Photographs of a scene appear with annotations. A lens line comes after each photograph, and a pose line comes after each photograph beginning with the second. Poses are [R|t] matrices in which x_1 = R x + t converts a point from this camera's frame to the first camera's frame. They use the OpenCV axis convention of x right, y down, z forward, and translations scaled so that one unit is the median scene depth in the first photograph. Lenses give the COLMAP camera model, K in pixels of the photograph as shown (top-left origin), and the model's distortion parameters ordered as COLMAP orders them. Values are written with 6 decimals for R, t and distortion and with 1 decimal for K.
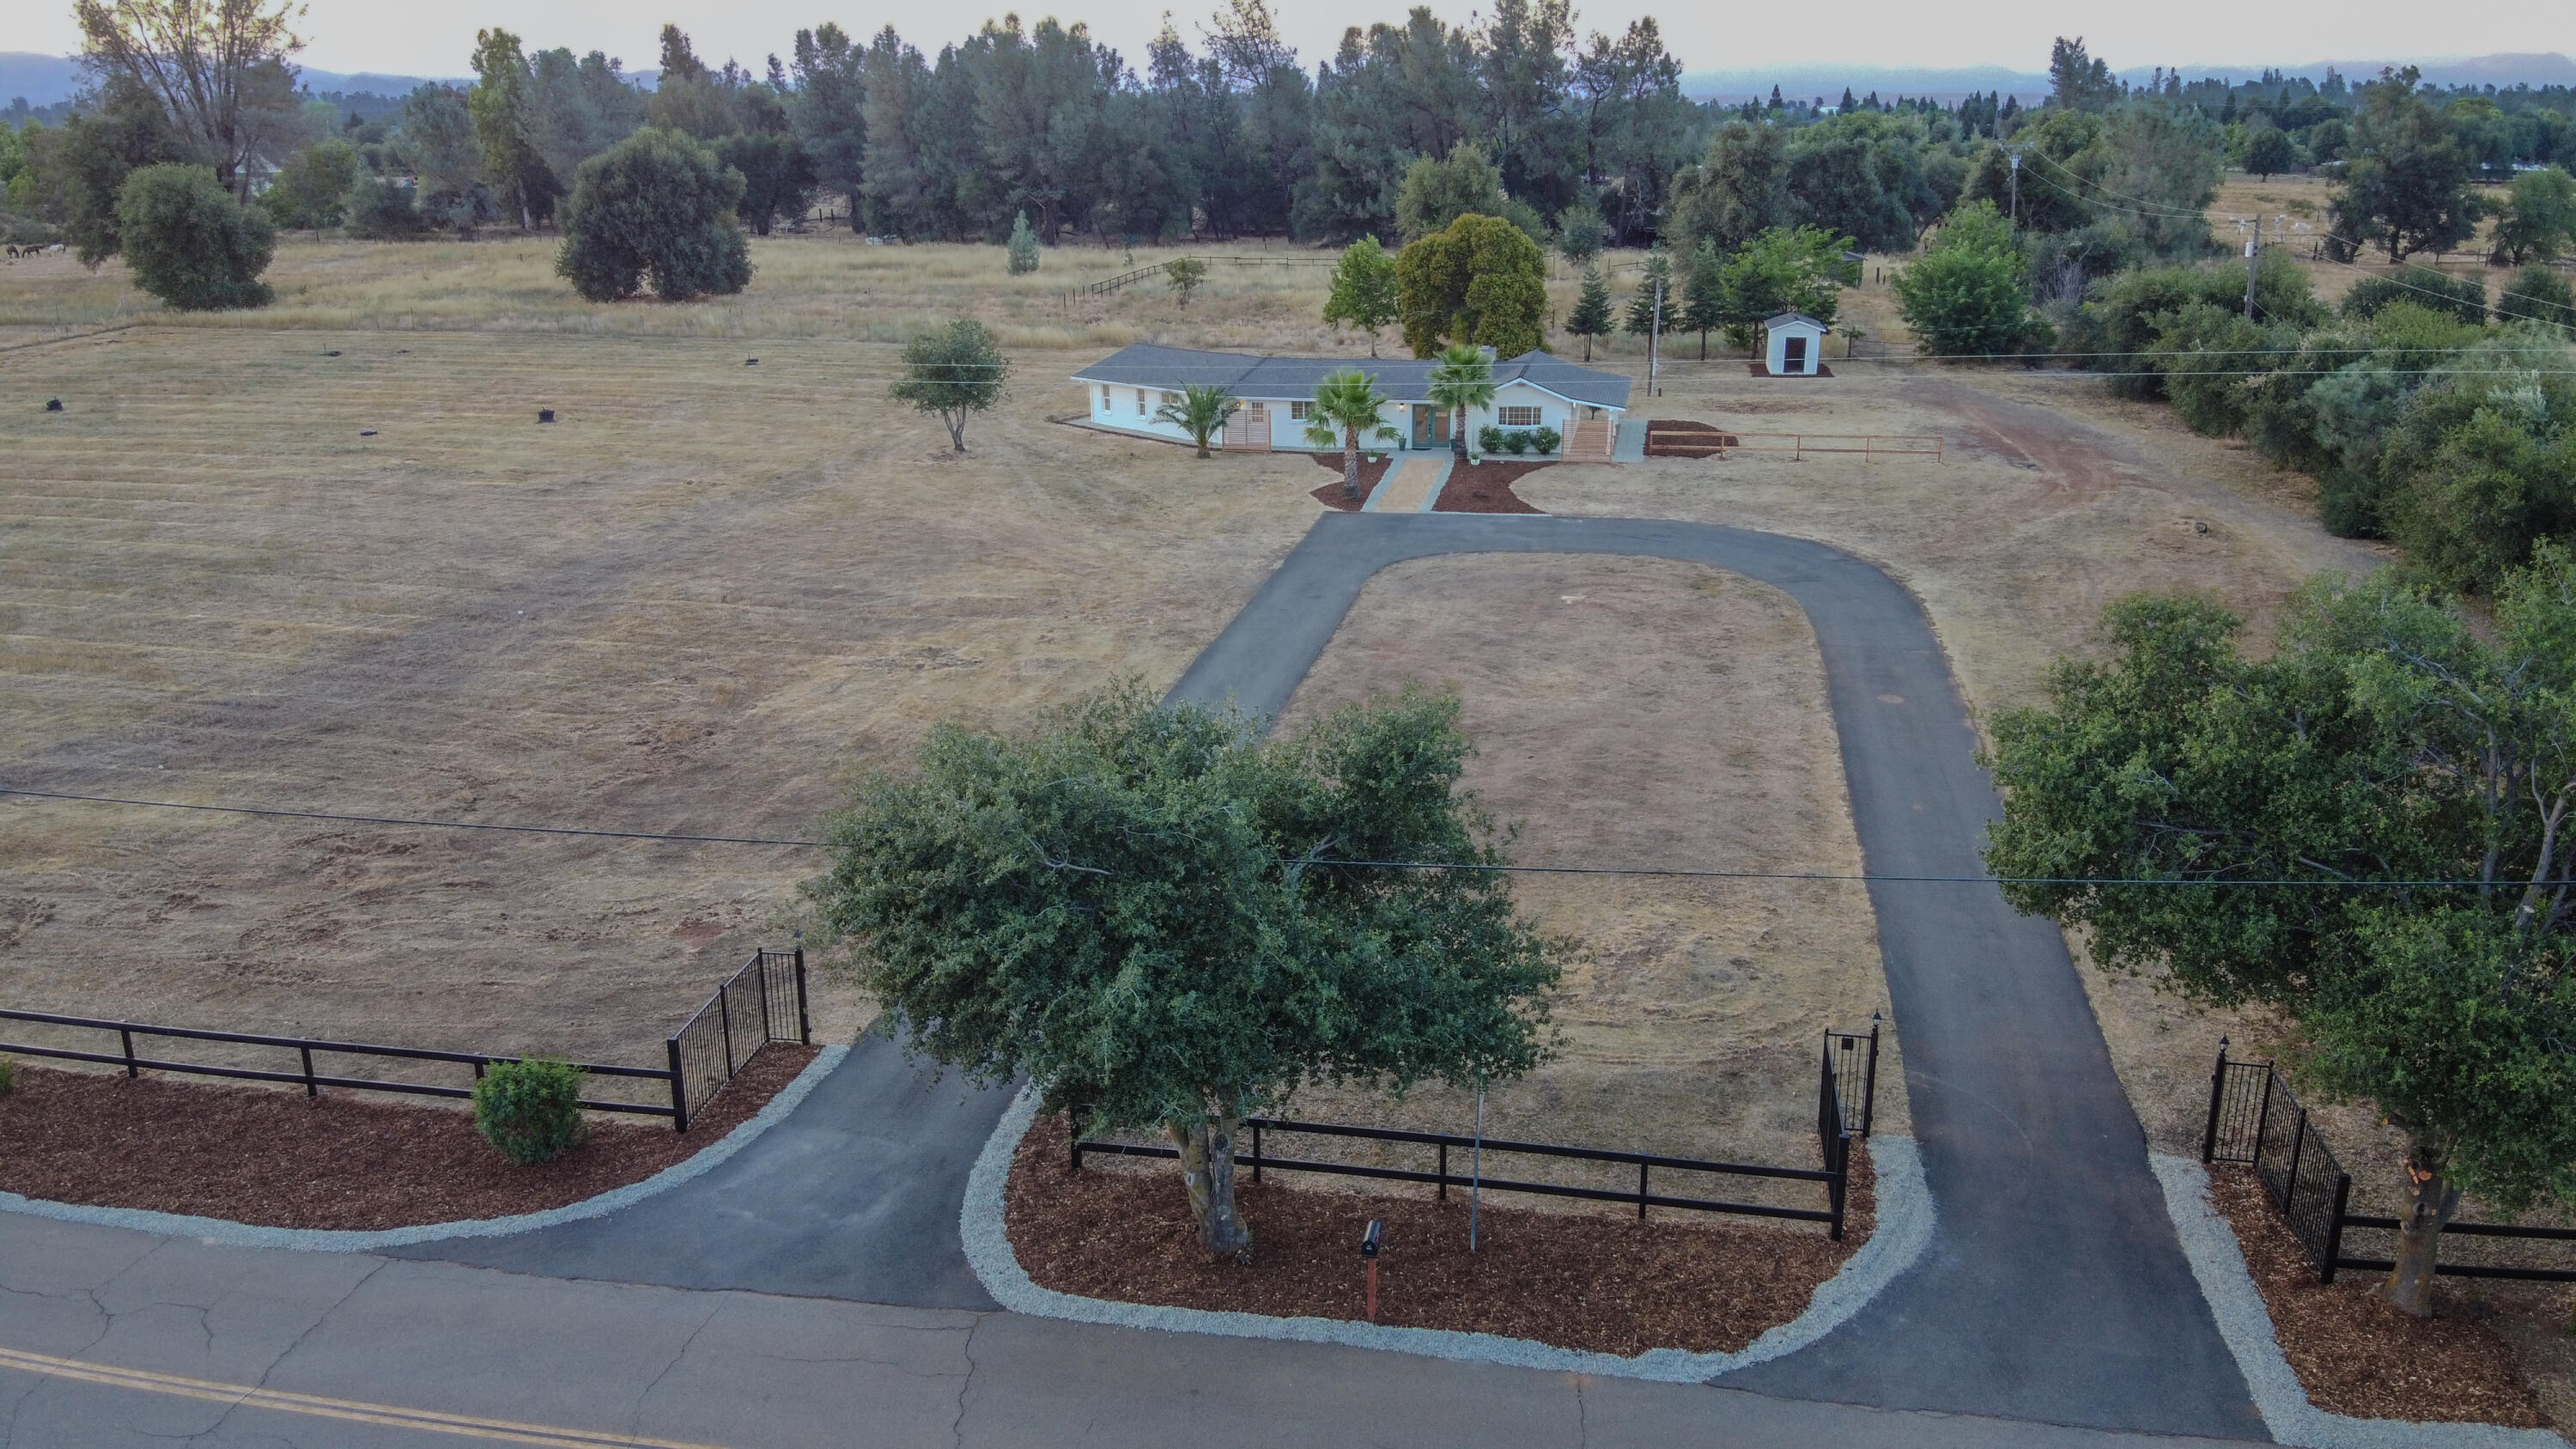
lens RADIAL K [[1976.1, 0, 1288.0], [0, 1976.1, 724.5], [0, 0, 1]] dist [0.182635, -0.354828]
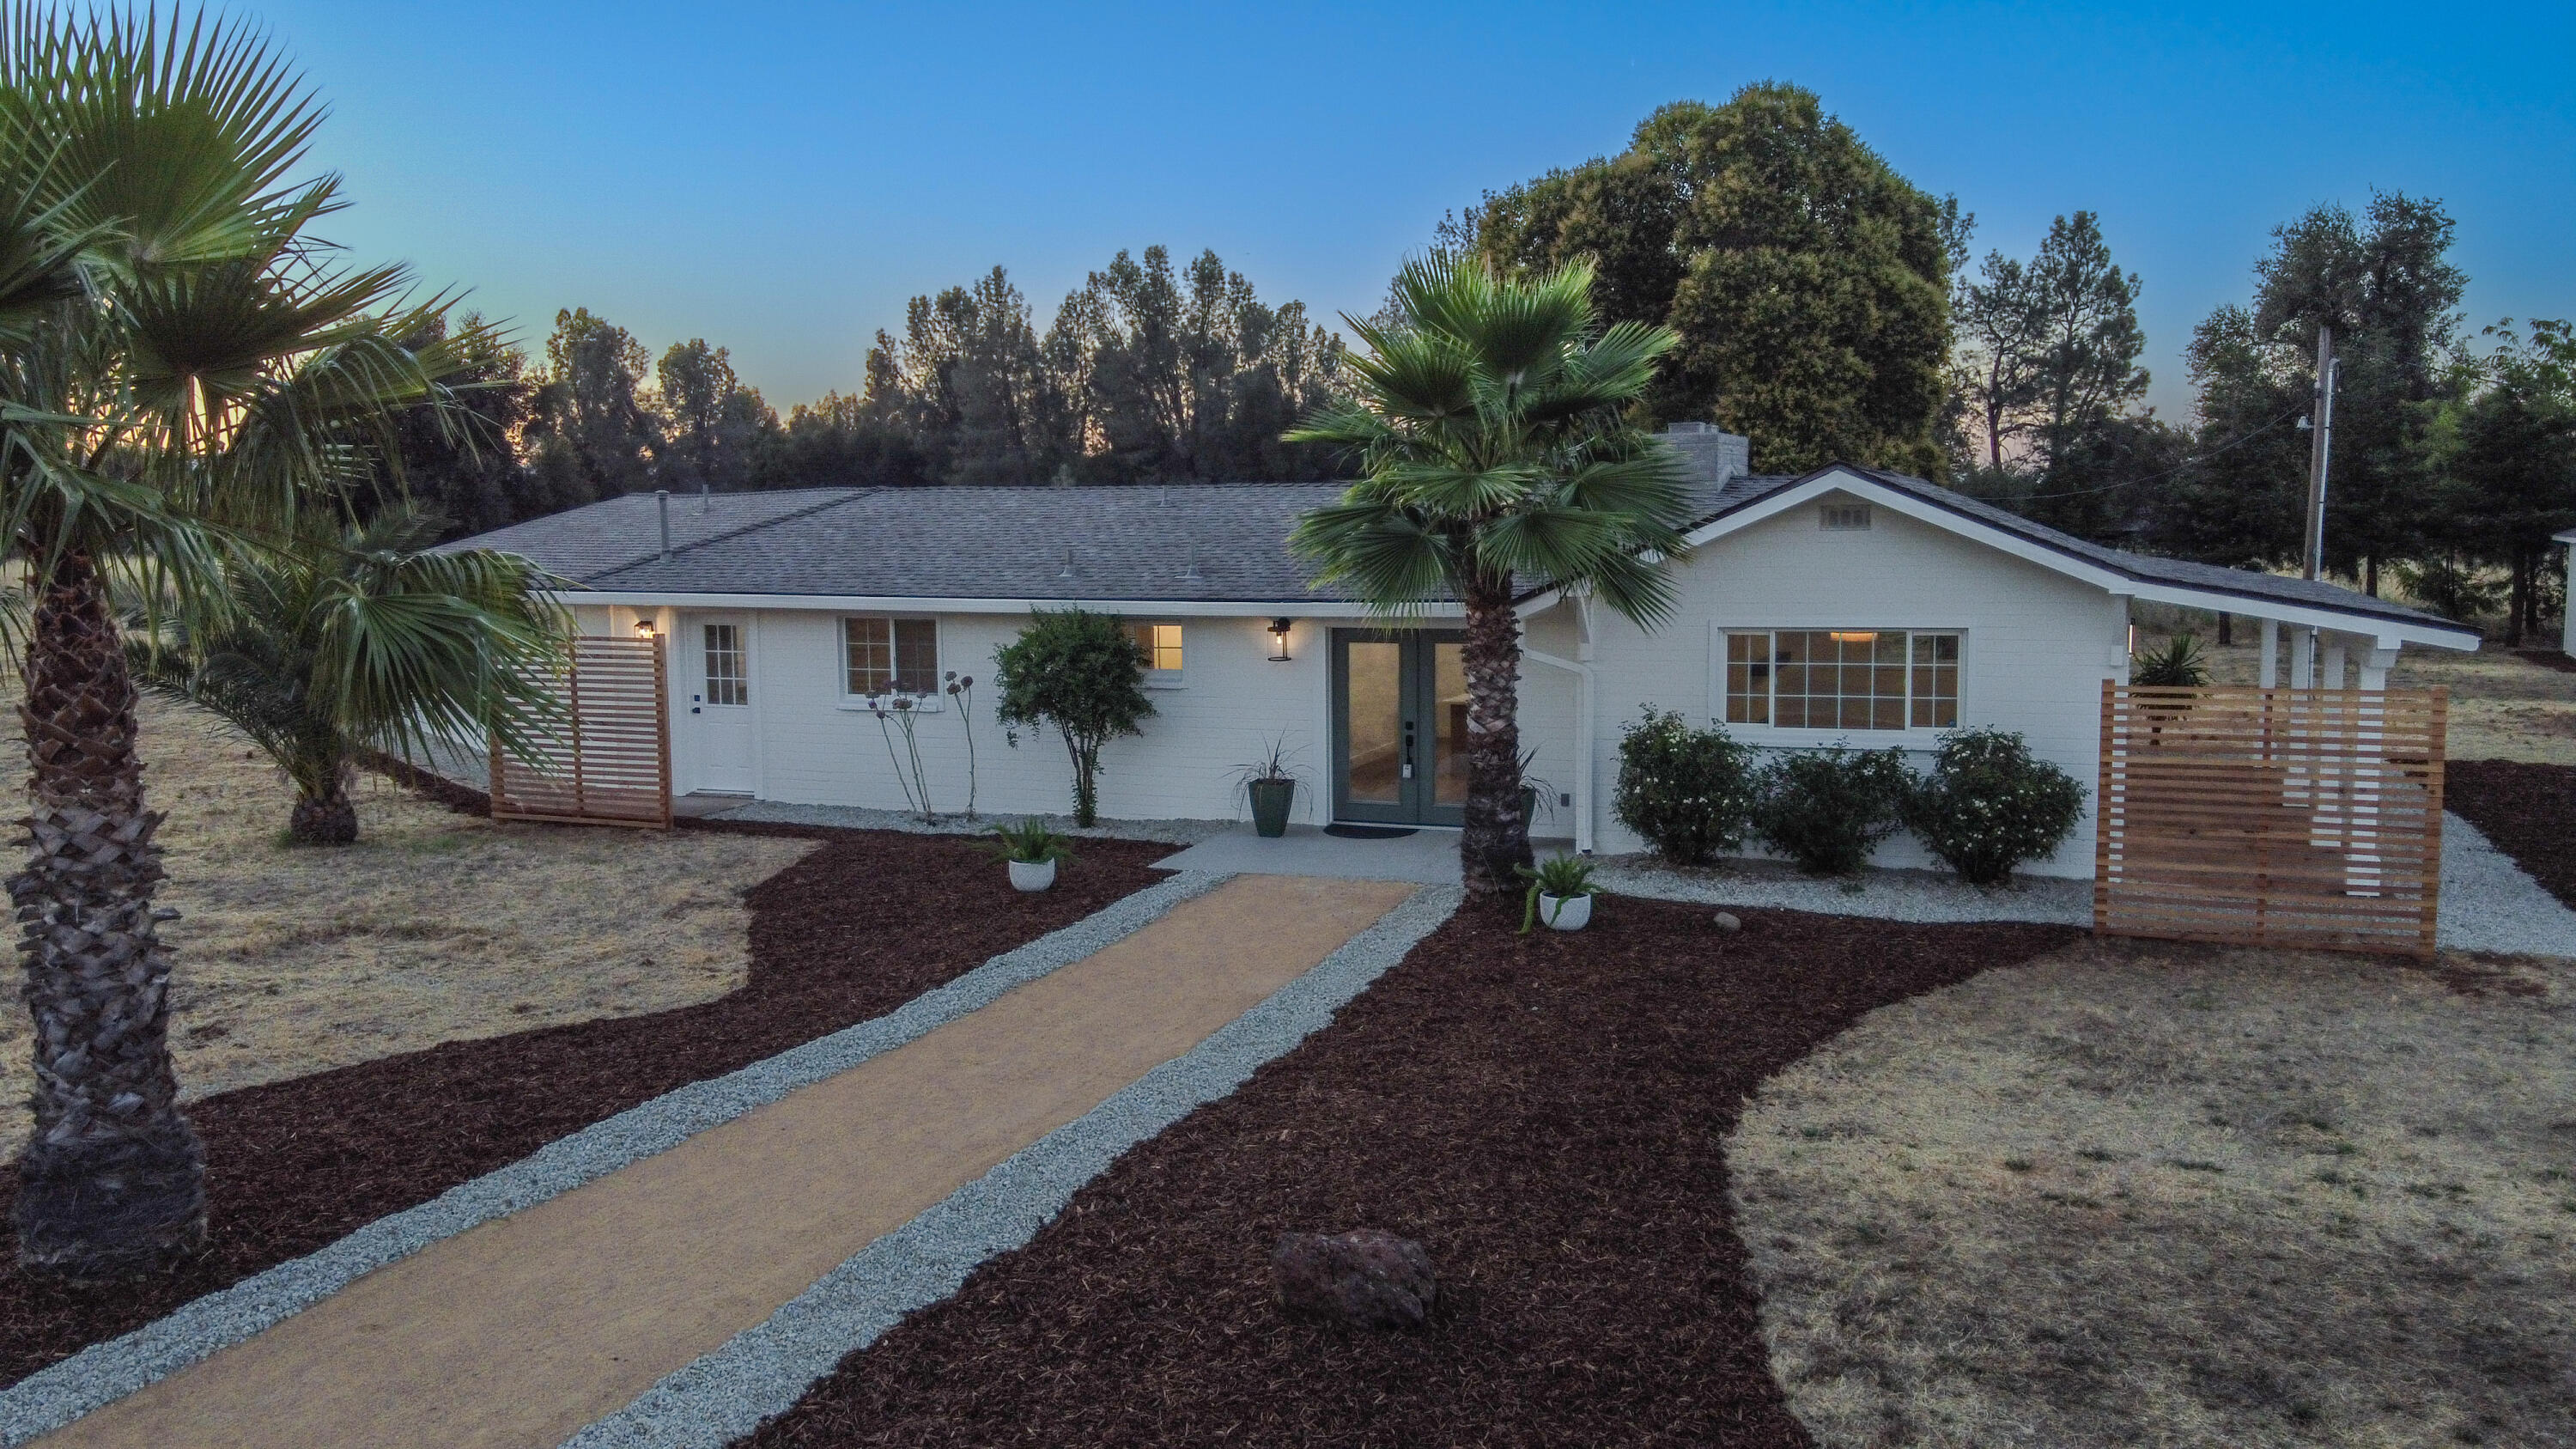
lens RADIAL K [[1996.2, 0, 1296.7], [0, 1996.2, 696.5], [0, 0, 1]] dist [0.109867, -0.228157]
pose [[0.984645, 0.015362, -0.173890, 0.069737], [-0.051628, 0.977187, -0.206010, -0.078249], [0.166759, 0.211824, 0.962976, 0.568855]]
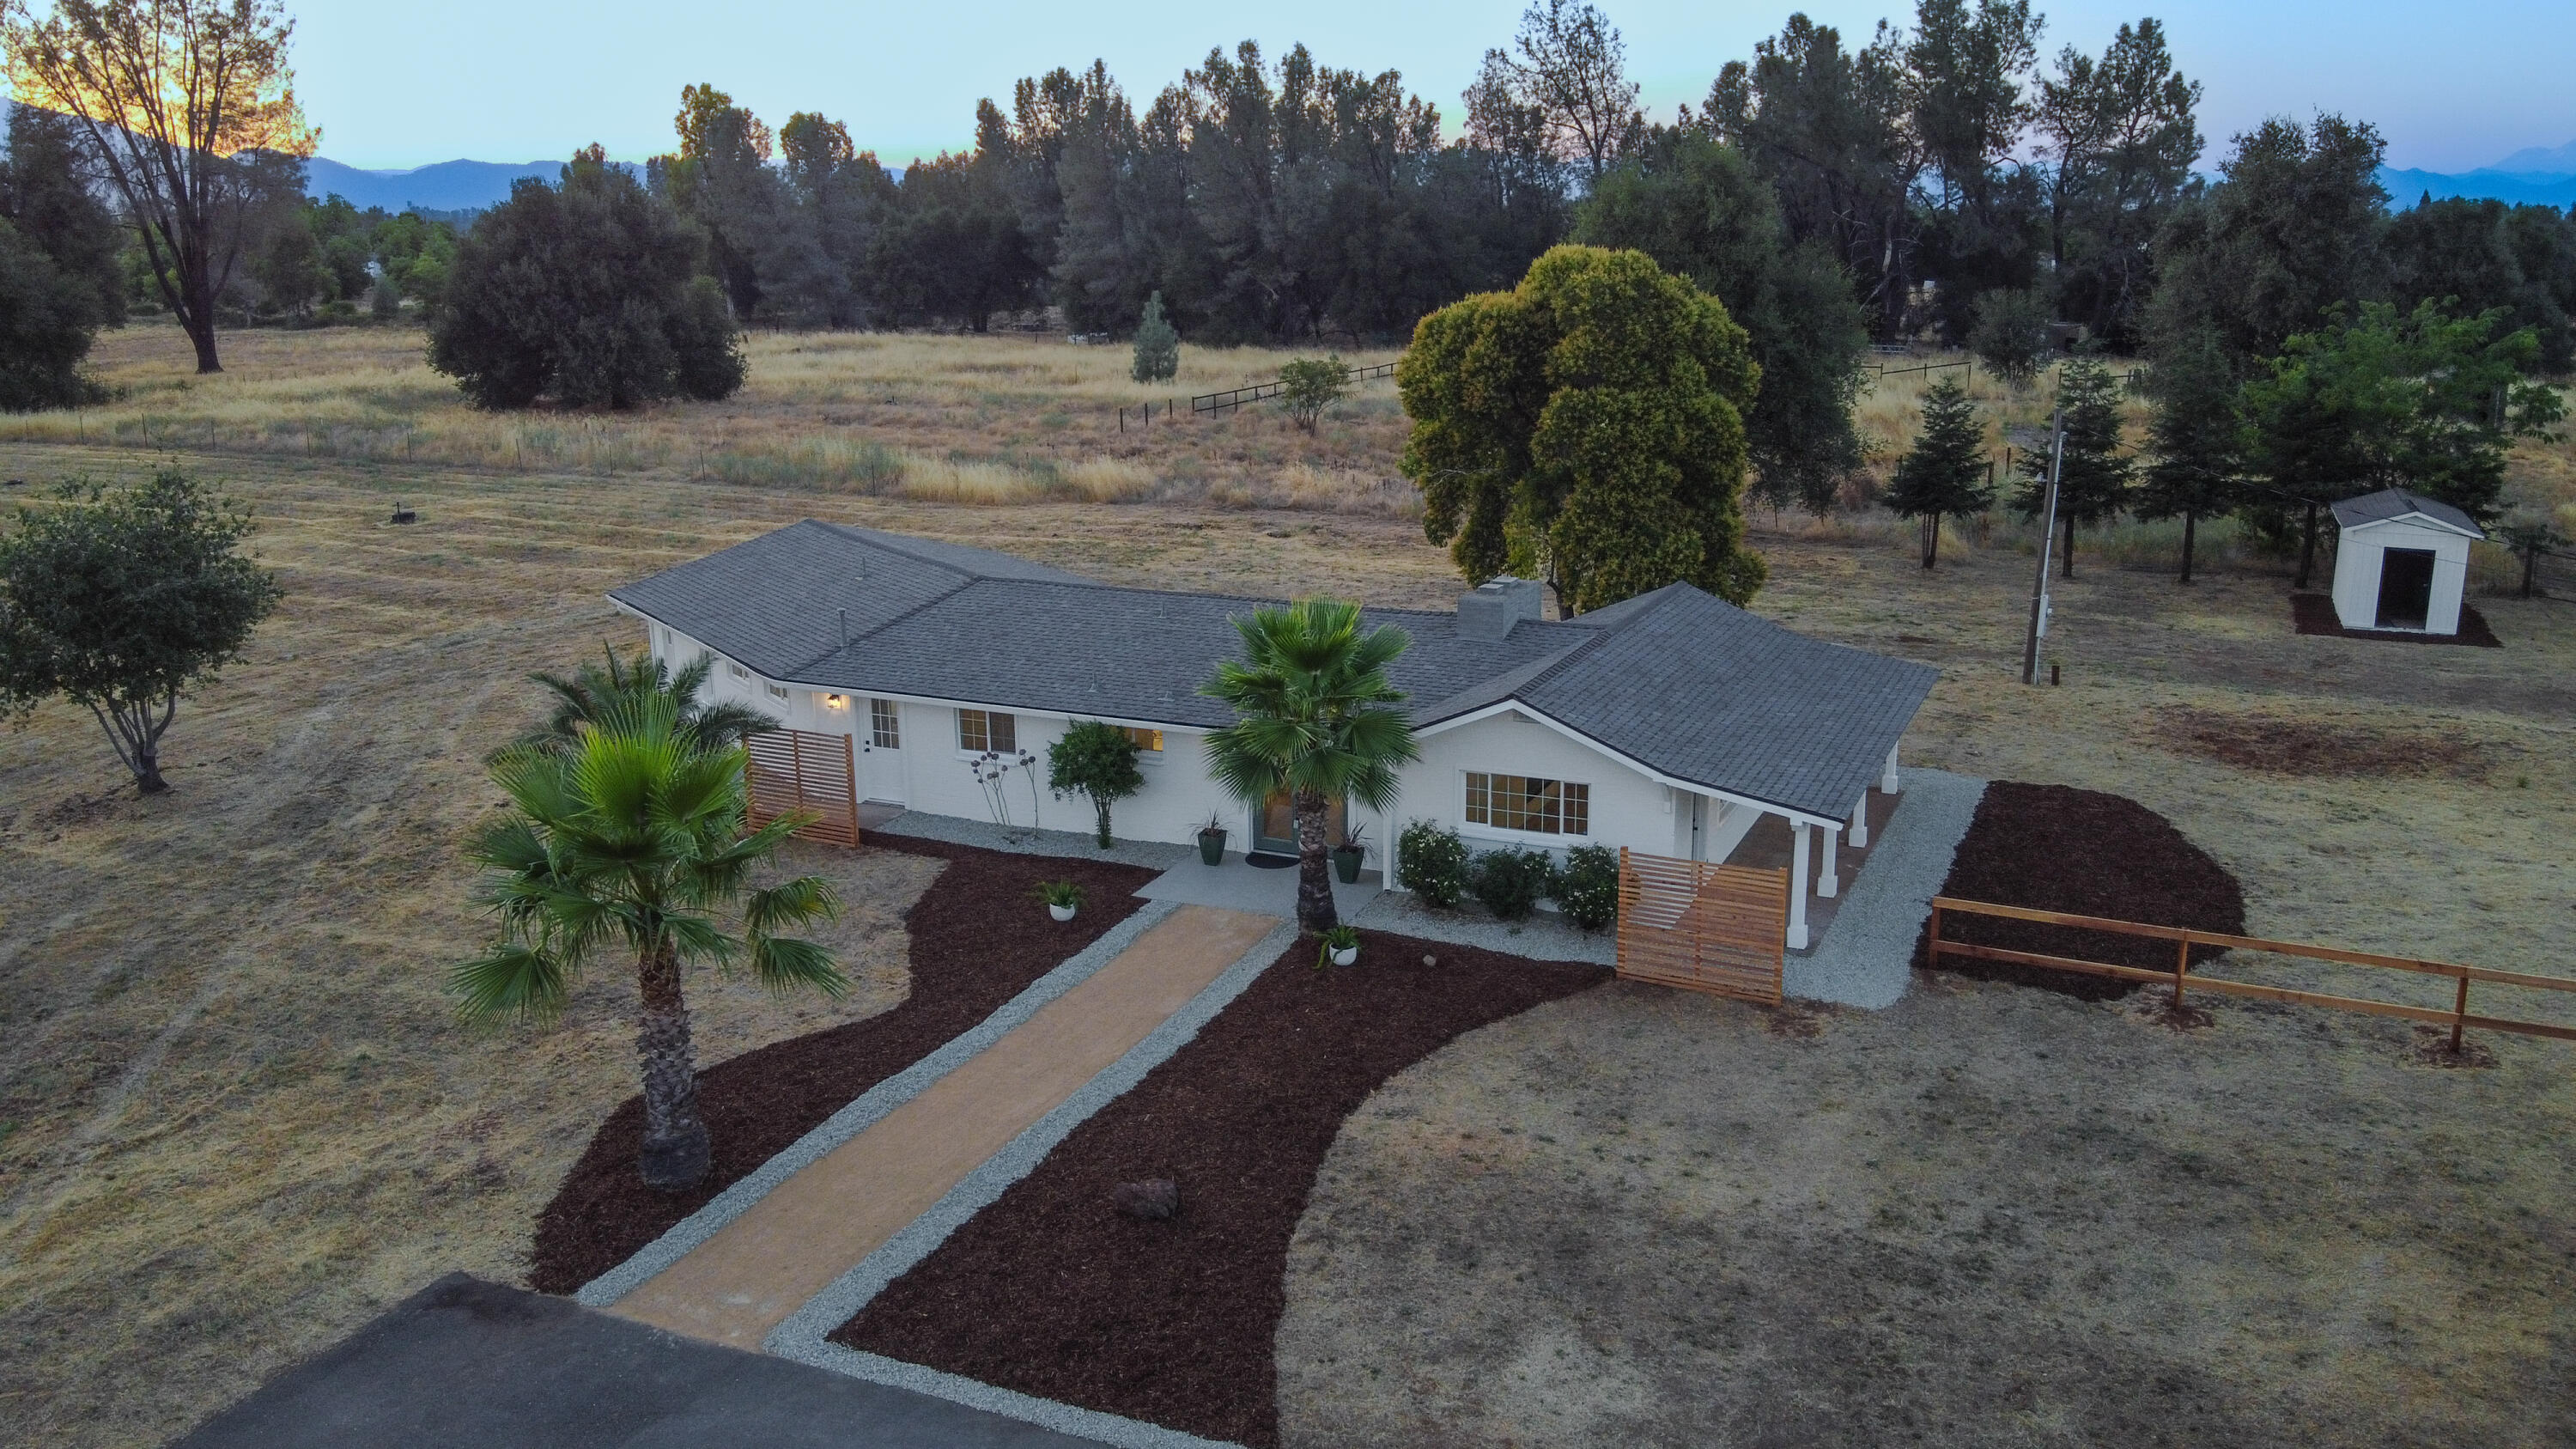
lens RADIAL K [[1976.1, 0, 1288.0], [0, 1976.1, 724.5], [0, 0, 1]] dist [0.182635, -0.354828]
pose [[0.971666, 0.058008, -0.229128, 0.108371], [-0.070270, 0.996480, -0.045717, -0.106351], [0.225669, 0.060522, 0.972322, 0.471510]]
